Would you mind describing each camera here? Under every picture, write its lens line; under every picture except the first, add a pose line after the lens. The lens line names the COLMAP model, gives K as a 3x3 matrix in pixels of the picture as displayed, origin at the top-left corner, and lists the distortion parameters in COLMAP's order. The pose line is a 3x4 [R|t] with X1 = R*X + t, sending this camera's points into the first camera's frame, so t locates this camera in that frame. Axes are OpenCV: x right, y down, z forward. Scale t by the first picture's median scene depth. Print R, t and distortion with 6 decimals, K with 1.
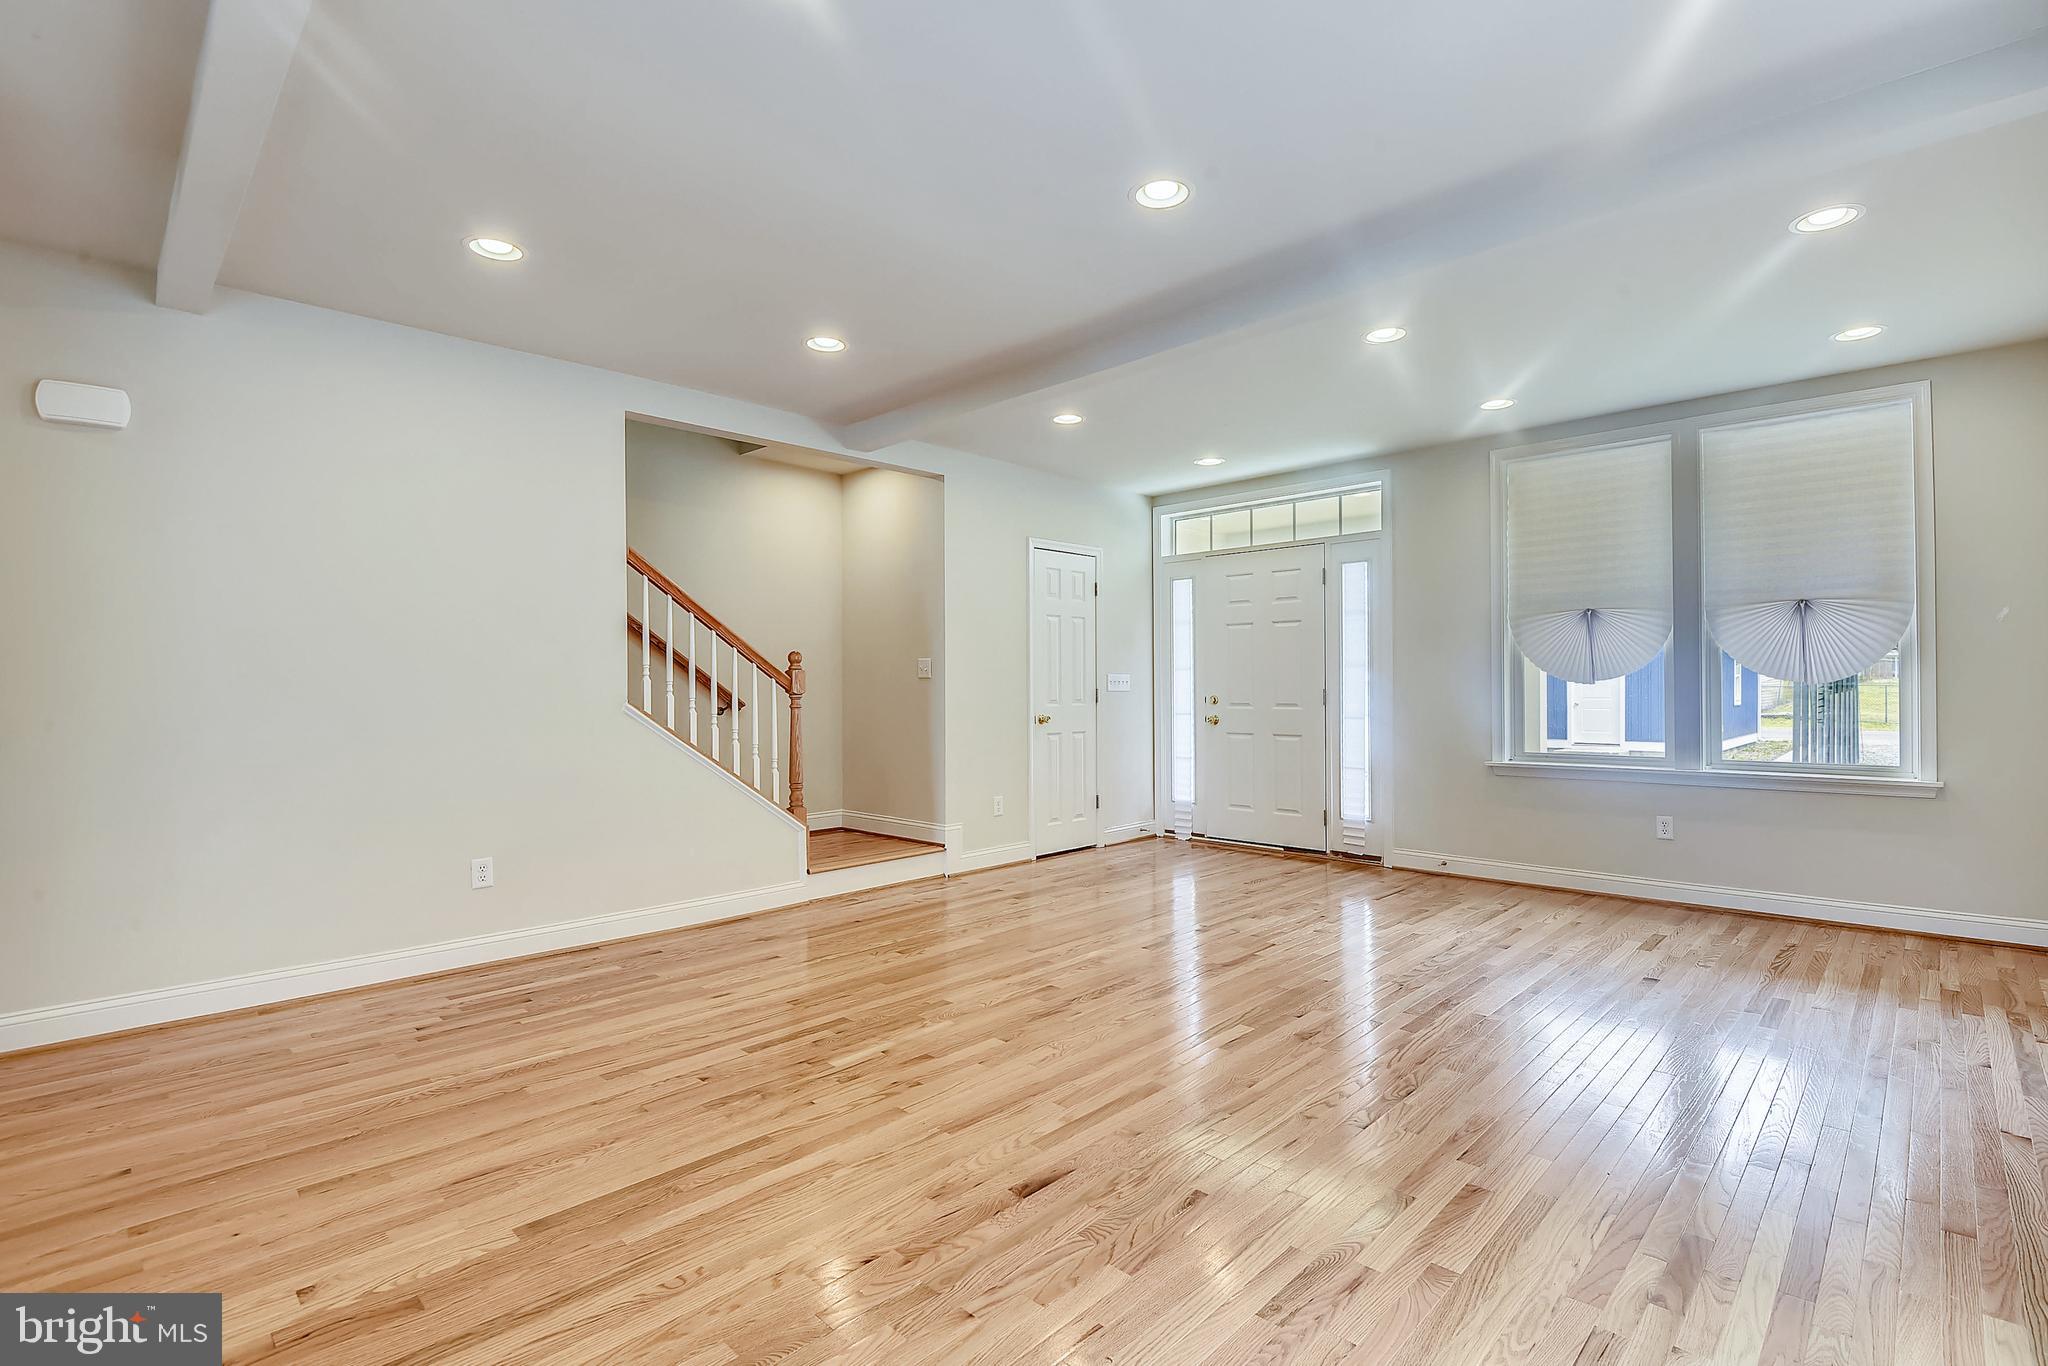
lens RADIAL K [[942.7, 0, 1077.2], [0, 942.7, 690.0], [0, 0, 1]] dist [-0.008989, -0.007103]
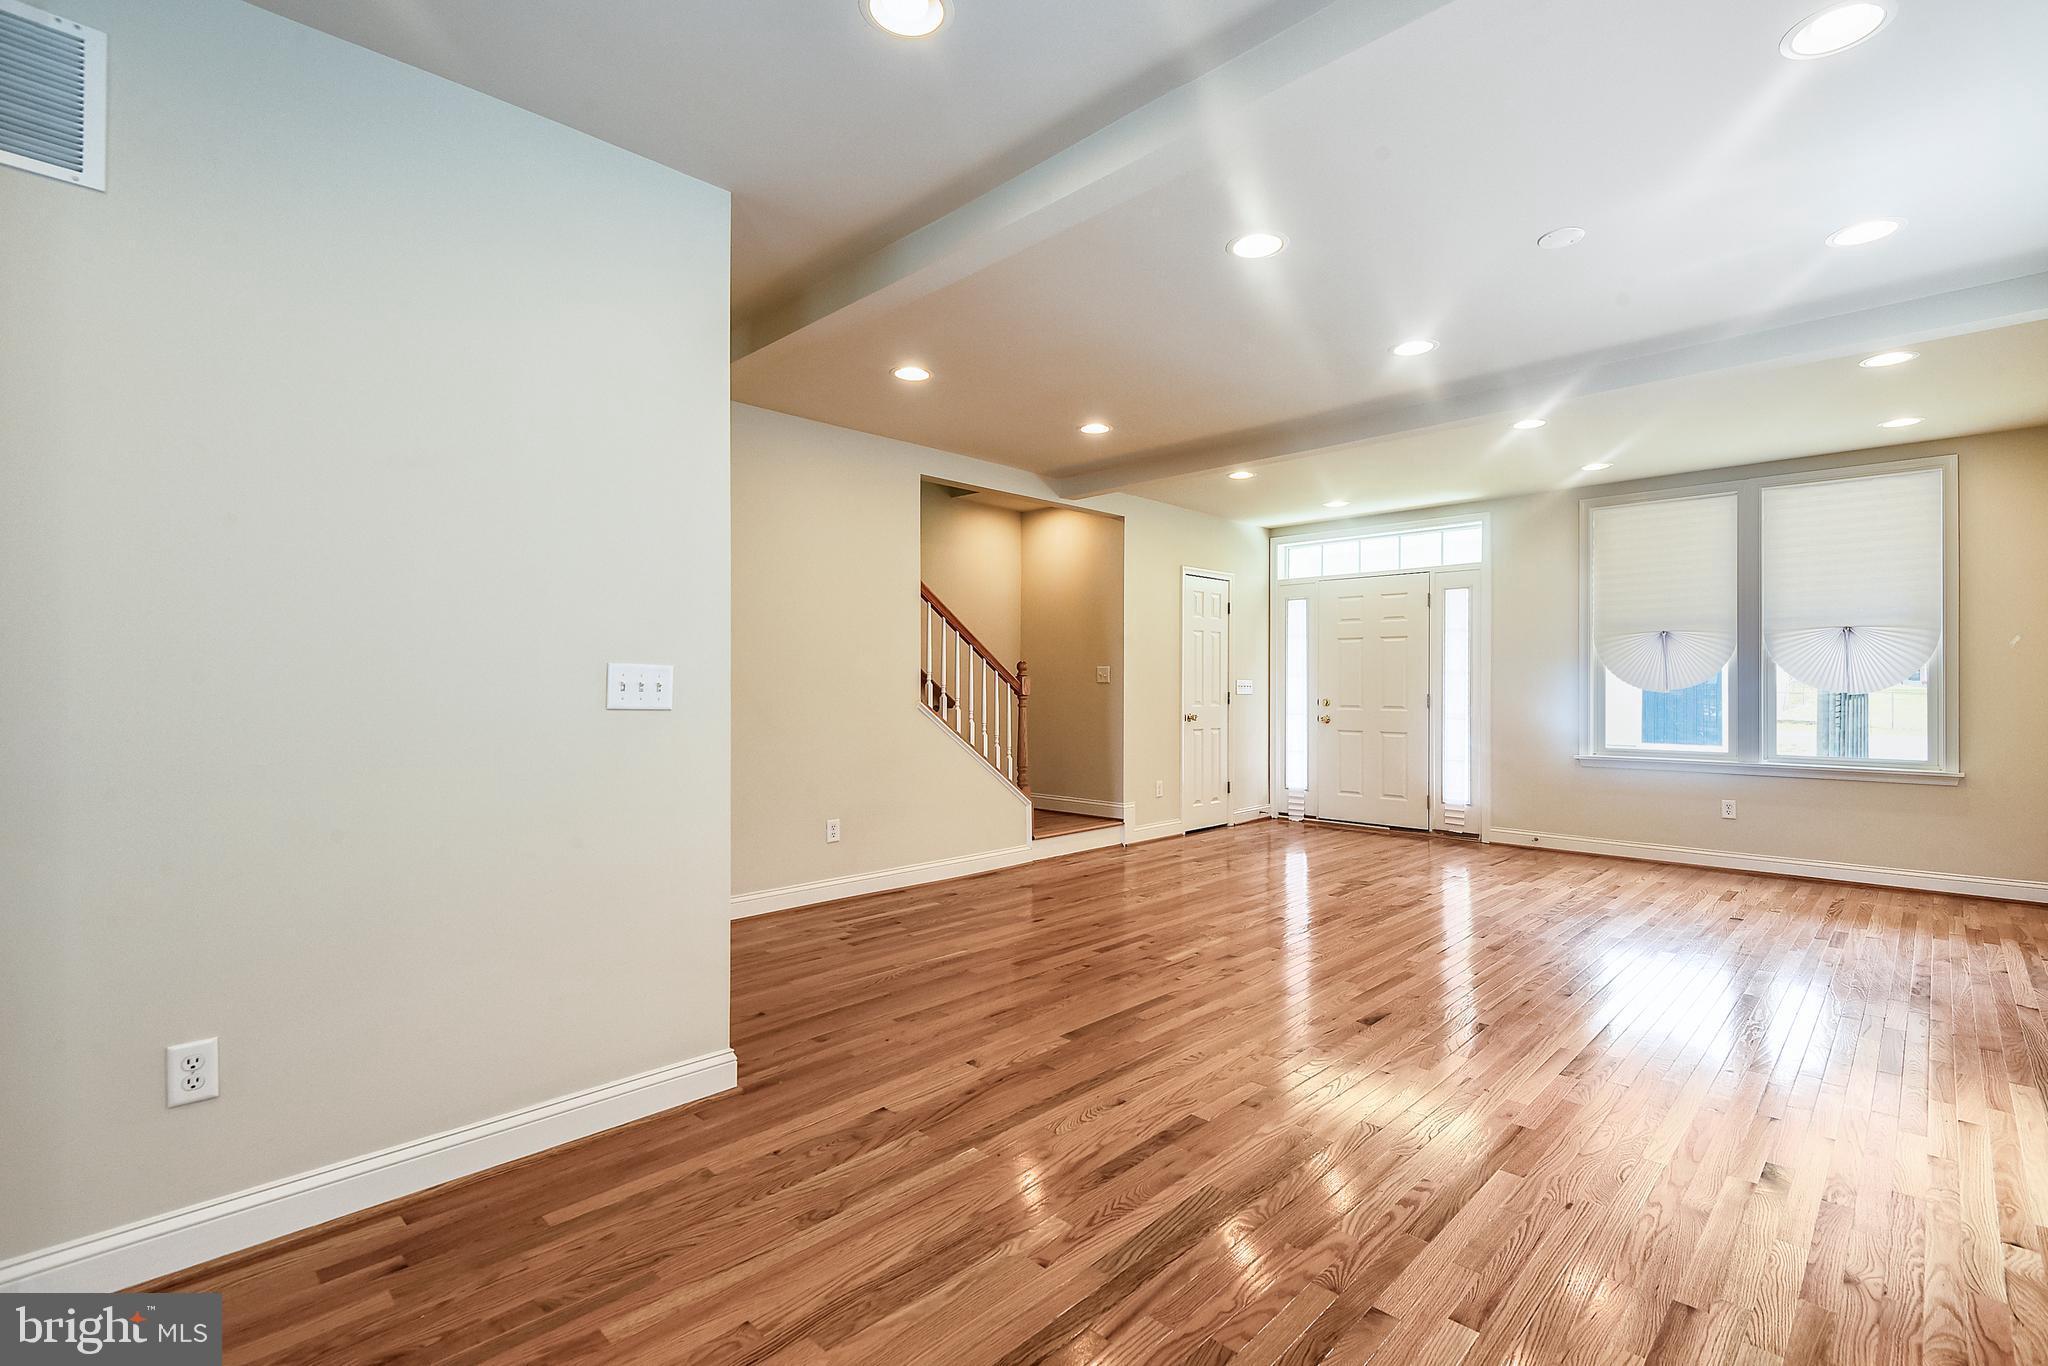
lens RADIAL K [[927.4, 0, 1065.1], [0, 927.4, 685.7], [0, 0, 1]] dist [0.001214, -0.002601]
pose [[0.999899, 0.007315, -0.012158, -0.256939], [-0.007364, 0.999965, -0.003950, -0.004759], [0.012129, 0.004039, 0.999918, -0.254297]]
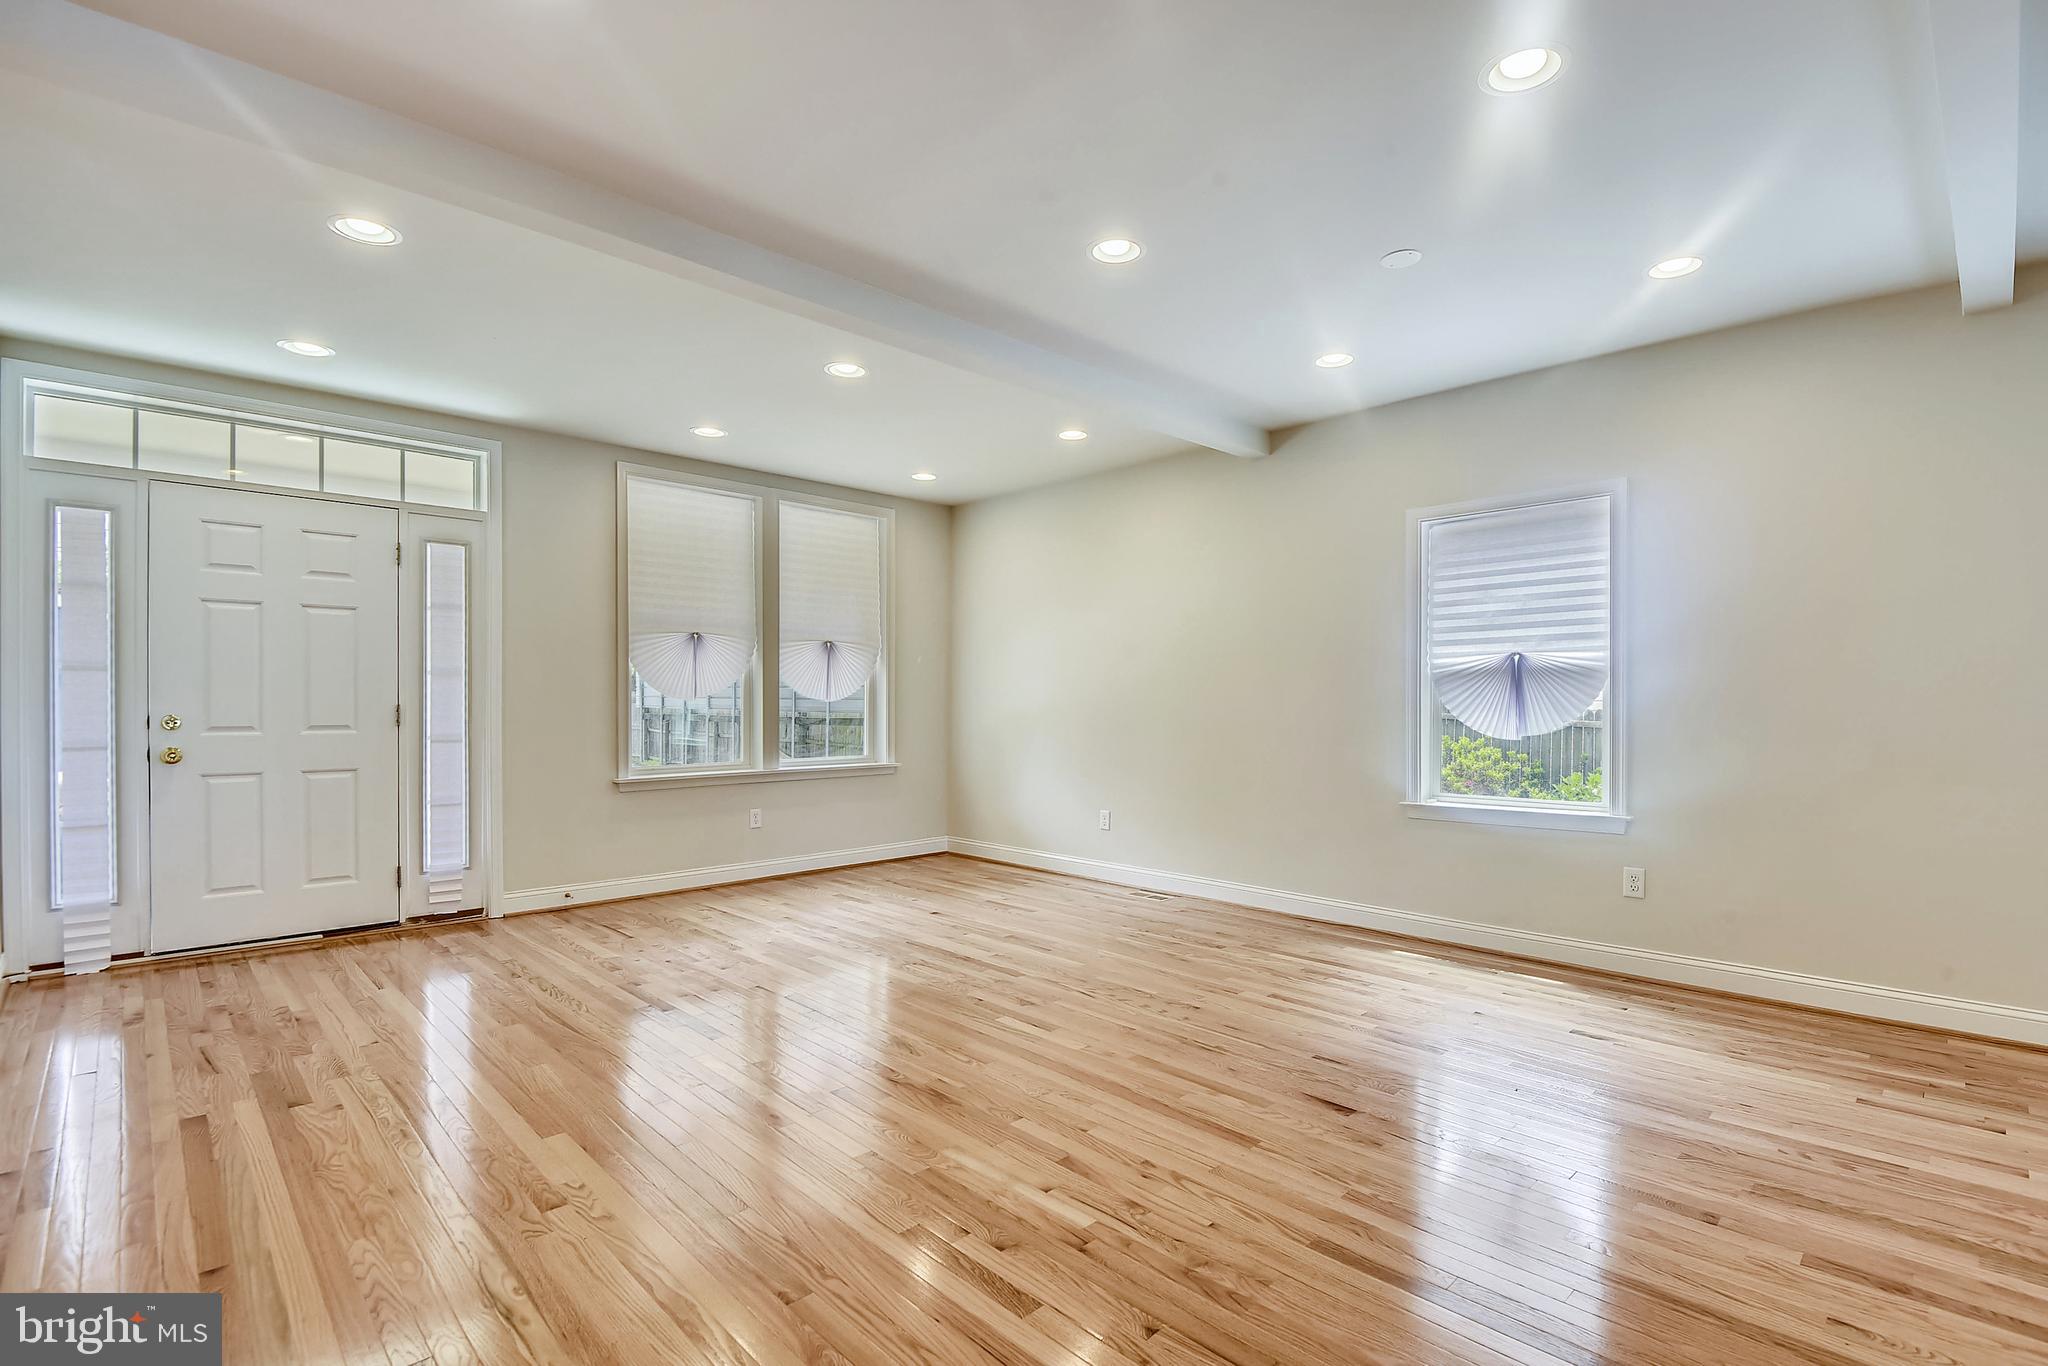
lens RADIAL K [[942.7, 0, 1012.3], [0, 942.7, 703.5], [0, 0, 1]] dist [-0.008989, -0.007103]
pose [[0.069302, 0.001519, 0.997595, -0.628762], [0.001984, 0.999997, -0.001660, 0.000446], [-0.997594, 0.002095, 0.069299, 0.644973]]
